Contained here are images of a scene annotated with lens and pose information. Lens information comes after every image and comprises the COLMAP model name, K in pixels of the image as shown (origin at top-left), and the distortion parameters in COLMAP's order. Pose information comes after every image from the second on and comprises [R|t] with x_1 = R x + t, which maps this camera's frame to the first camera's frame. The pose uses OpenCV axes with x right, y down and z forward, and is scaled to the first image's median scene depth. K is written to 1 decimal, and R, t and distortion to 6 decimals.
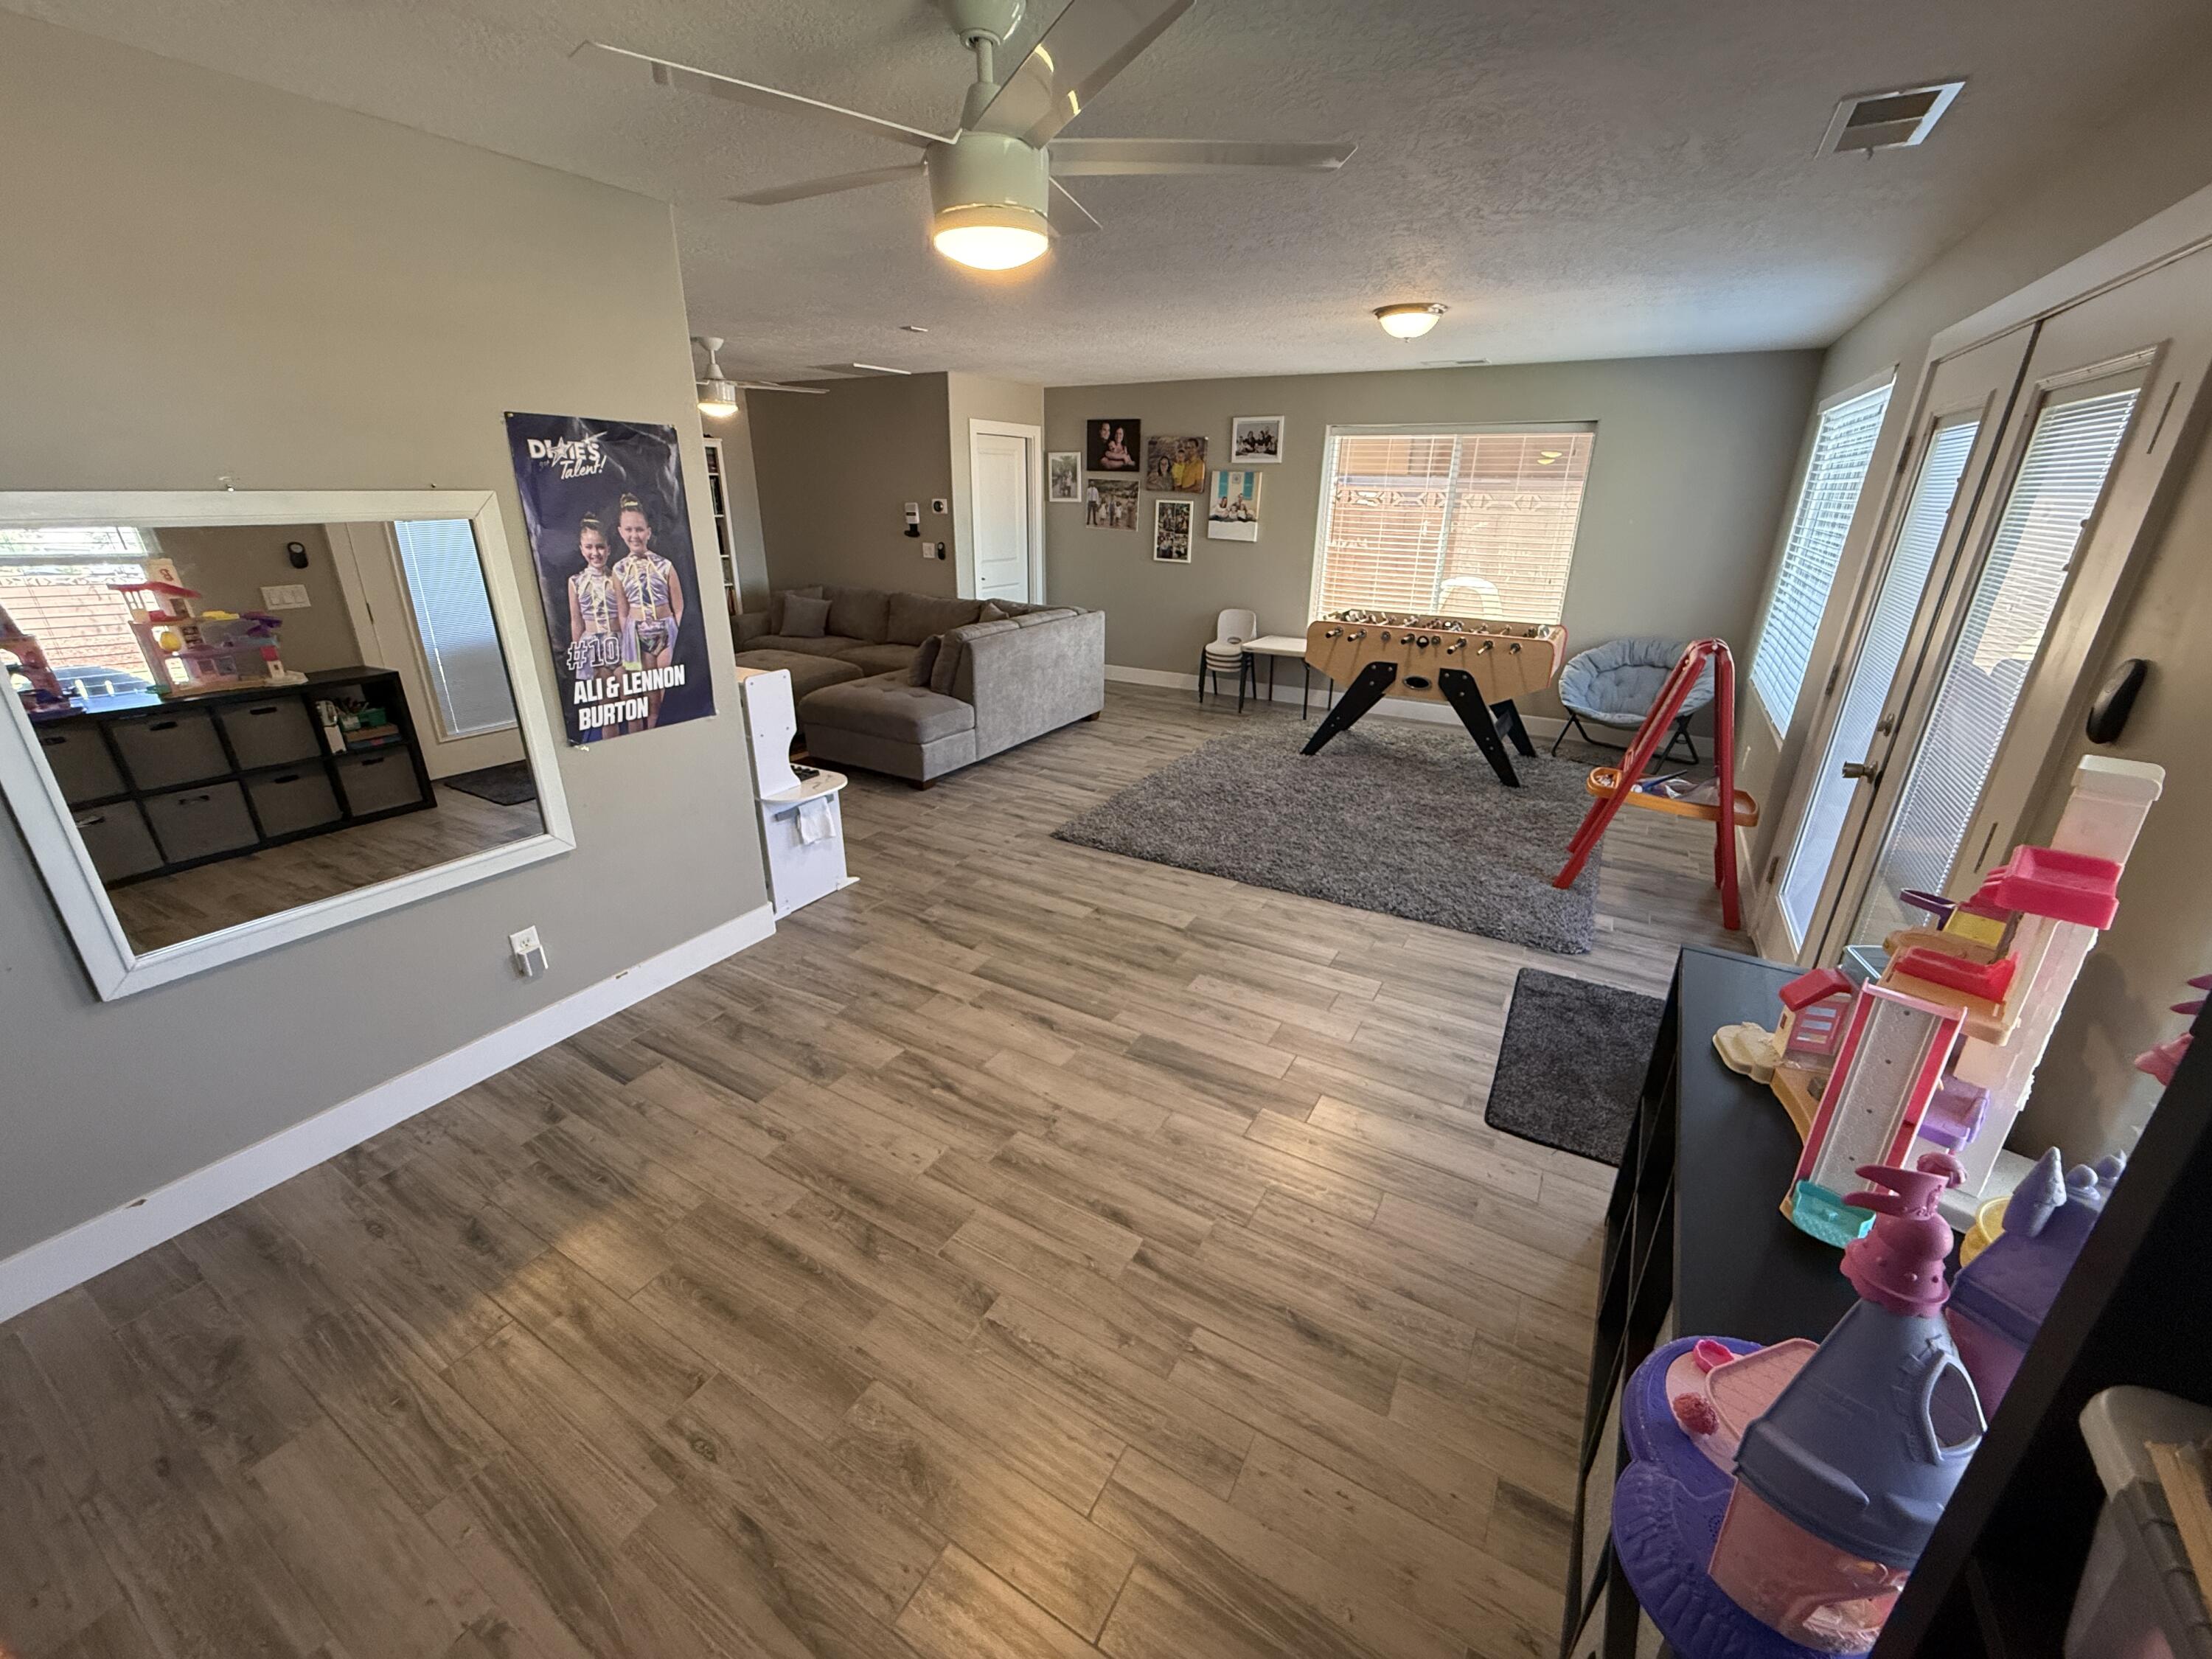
lens RADIAL K [[888.0, 0, 1100.1], [0, 888.0, 829.0], [0, 0, 1]] dist [-0.007271, 0.003037]
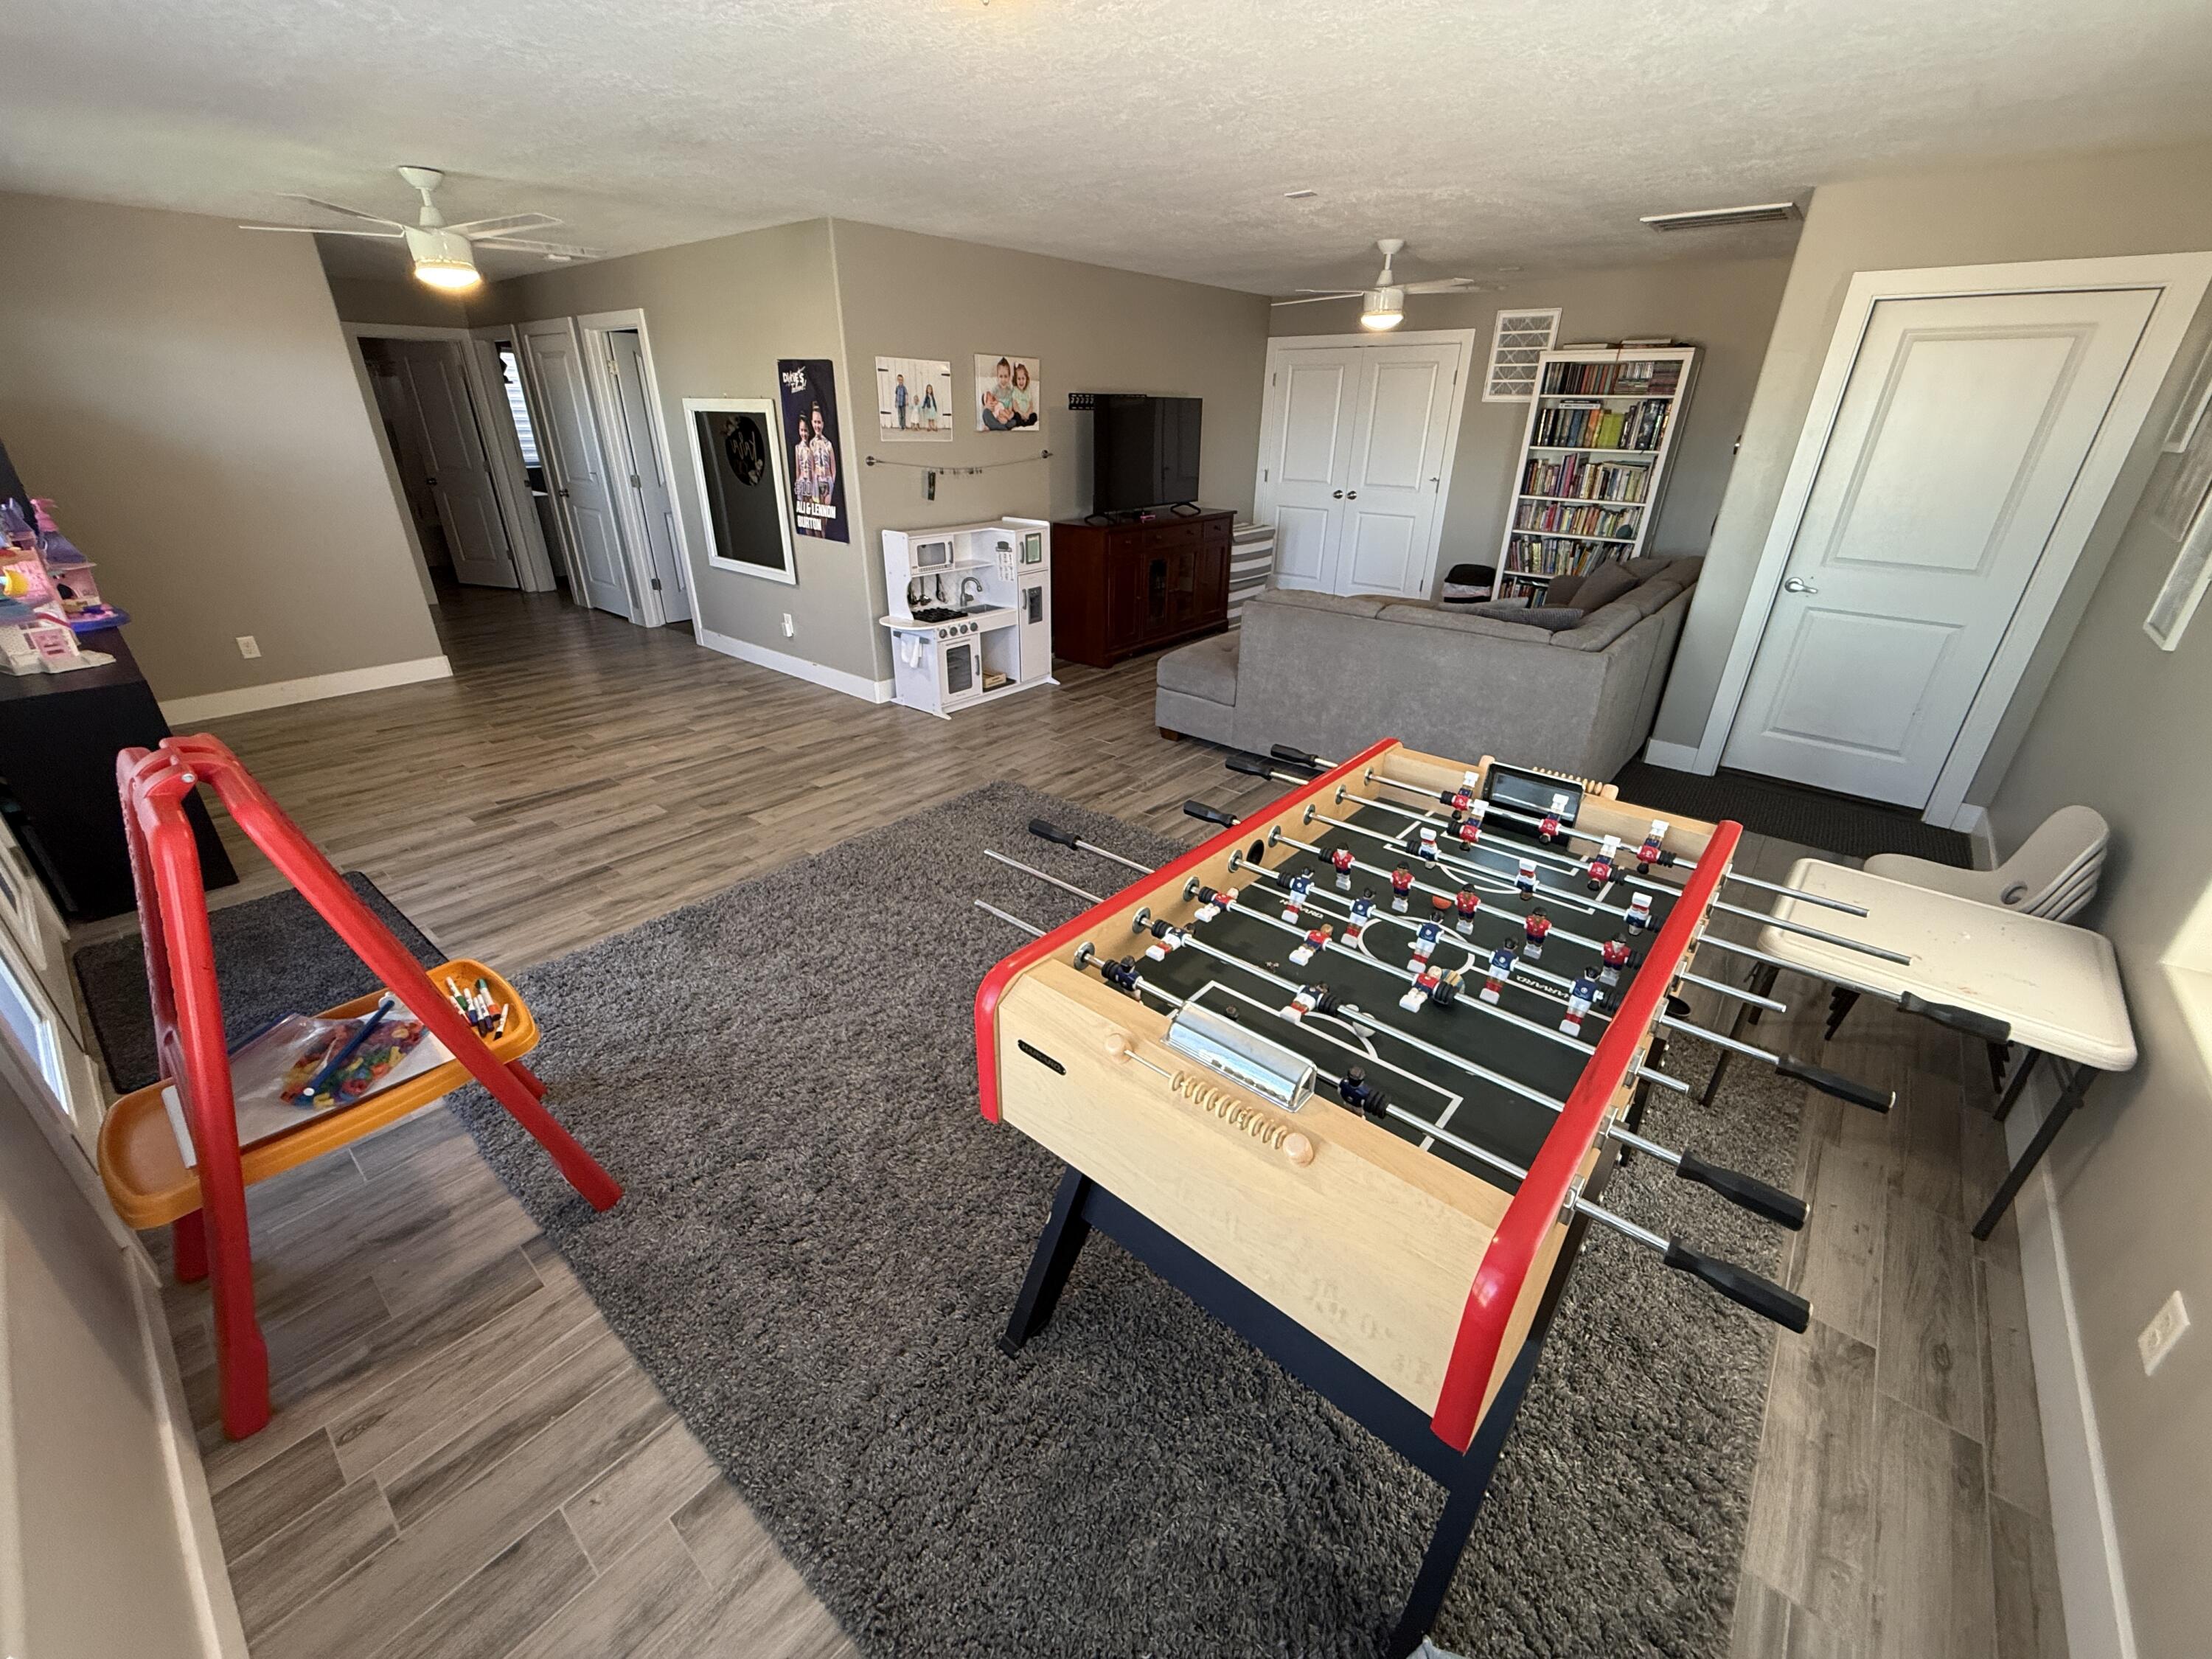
lens RADIAL K [[888.0, 0, 1099.0], [0, 888.0, 830.1], [0, 0, 1]] dist [-0.007271, 0.003037]
pose [[-0.173880, 0.412438, -0.894237, 1.240913], [-0.369718, 0.814302, 0.447460, -0.643520], [0.912729, 0.408420, 0.010894, 1.741823]]
